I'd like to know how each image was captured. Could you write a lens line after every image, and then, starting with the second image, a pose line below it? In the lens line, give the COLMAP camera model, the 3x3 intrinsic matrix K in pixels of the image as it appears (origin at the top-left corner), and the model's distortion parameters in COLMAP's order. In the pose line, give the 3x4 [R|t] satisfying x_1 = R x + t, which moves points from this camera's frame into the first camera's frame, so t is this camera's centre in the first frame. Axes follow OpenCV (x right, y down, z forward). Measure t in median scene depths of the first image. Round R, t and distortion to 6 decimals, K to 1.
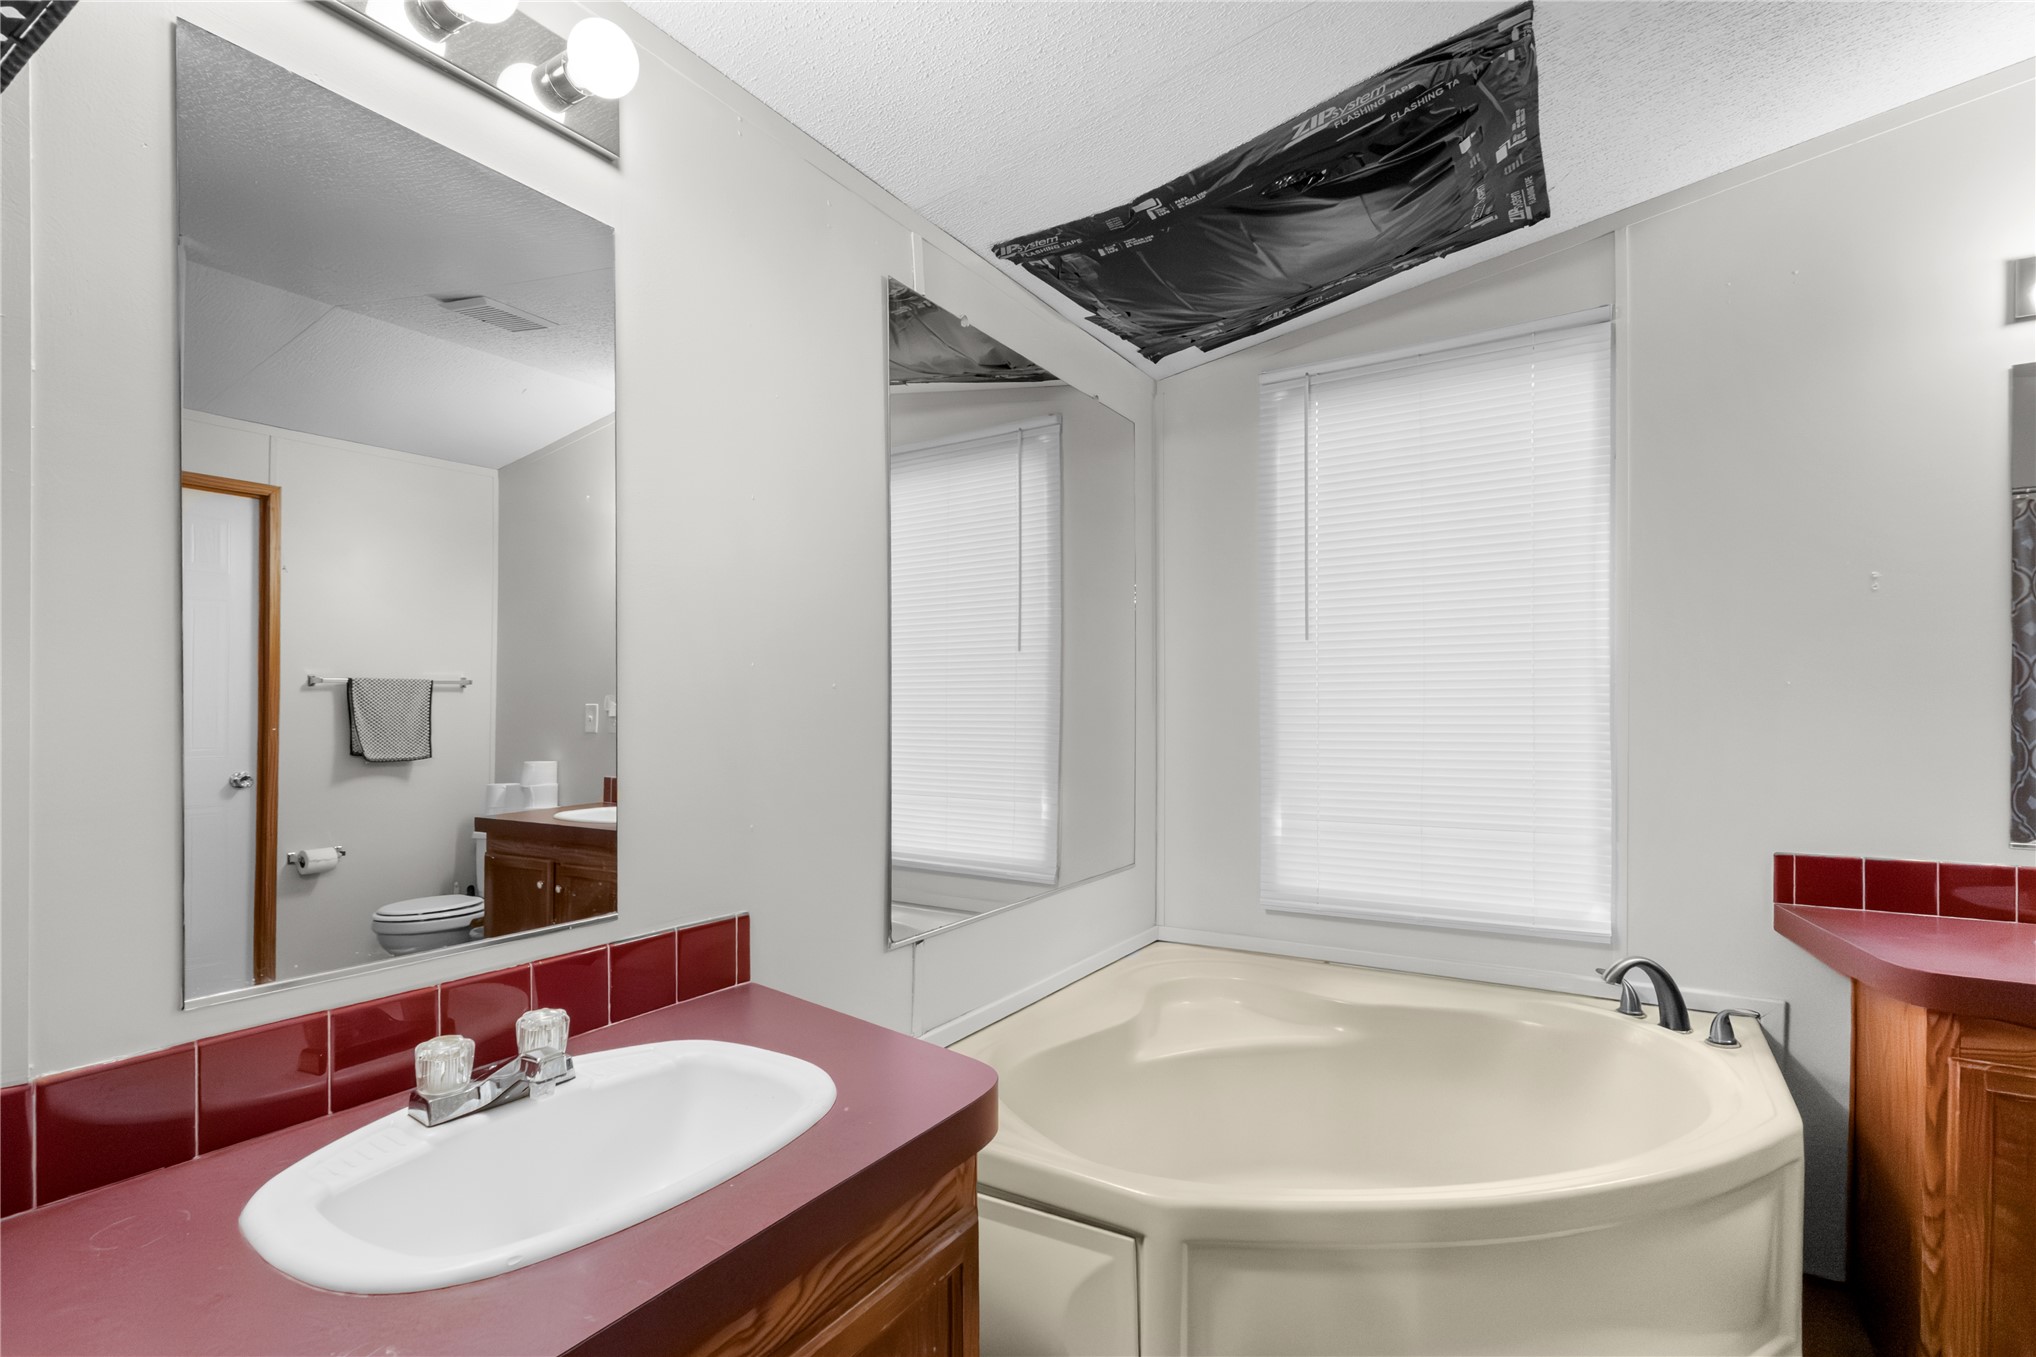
lens RADIAL K [[942.0, 0, 1024.7], [0, 942.0, 689.8], [0, 0, 1]] dist [0.002524, 0.001399]
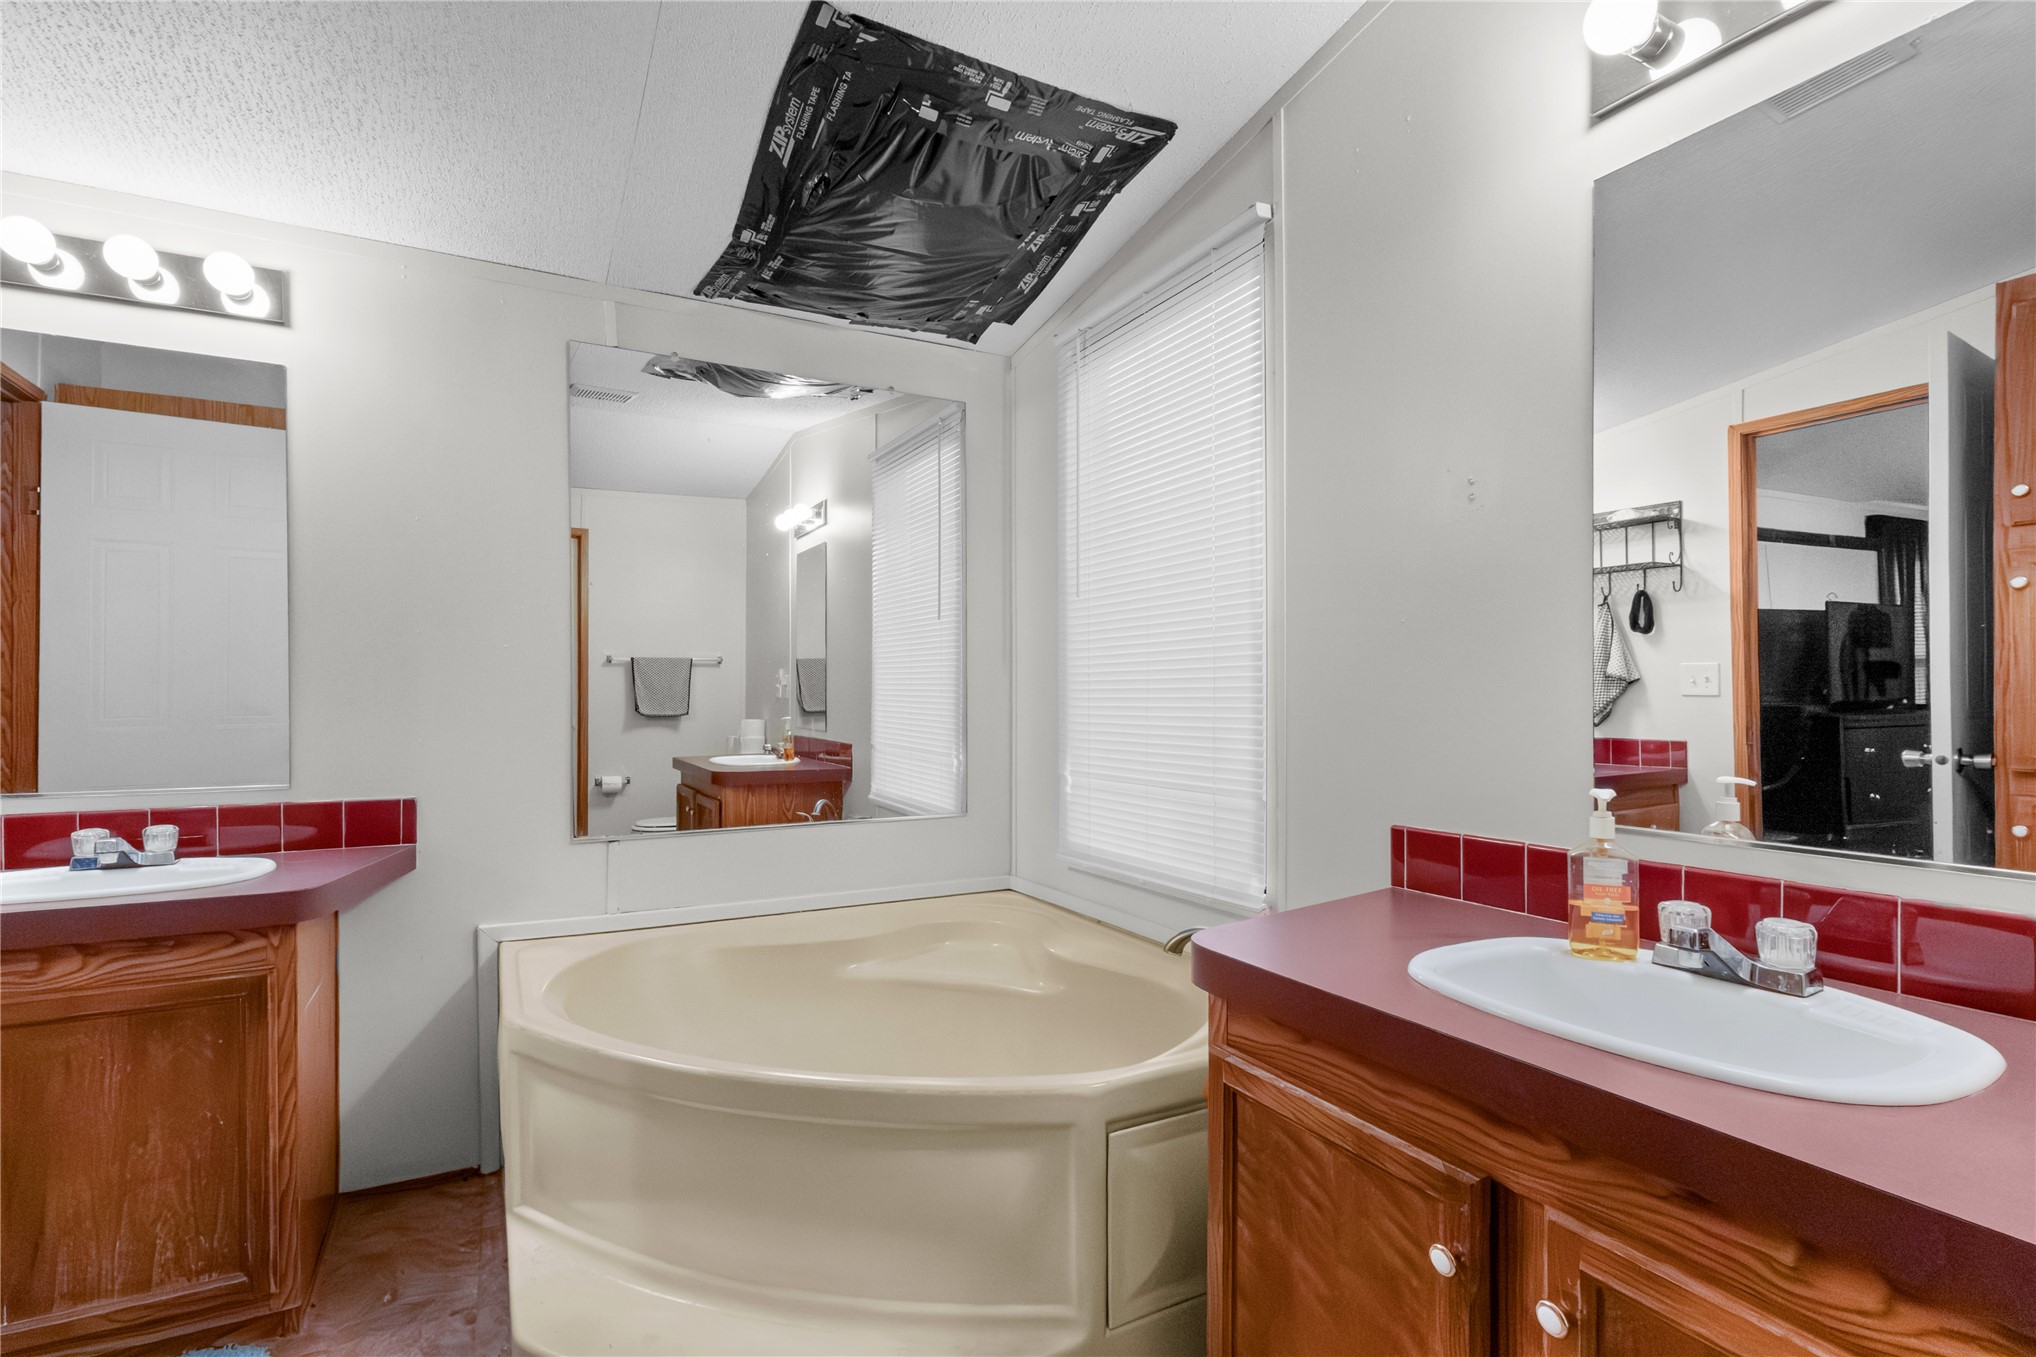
lens RADIAL K [[942.0, 0, 1050.7], [0, 942.0, 684.5], [0, 0, 1]] dist [0.002524, 0.001399]
pose [[0.873373, -0.003465, -0.487040, 0.659536], [0.009434, 0.999907, 0.009803, 0.025728], [0.486961, -0.013157, 0.873325, 0.091691]]
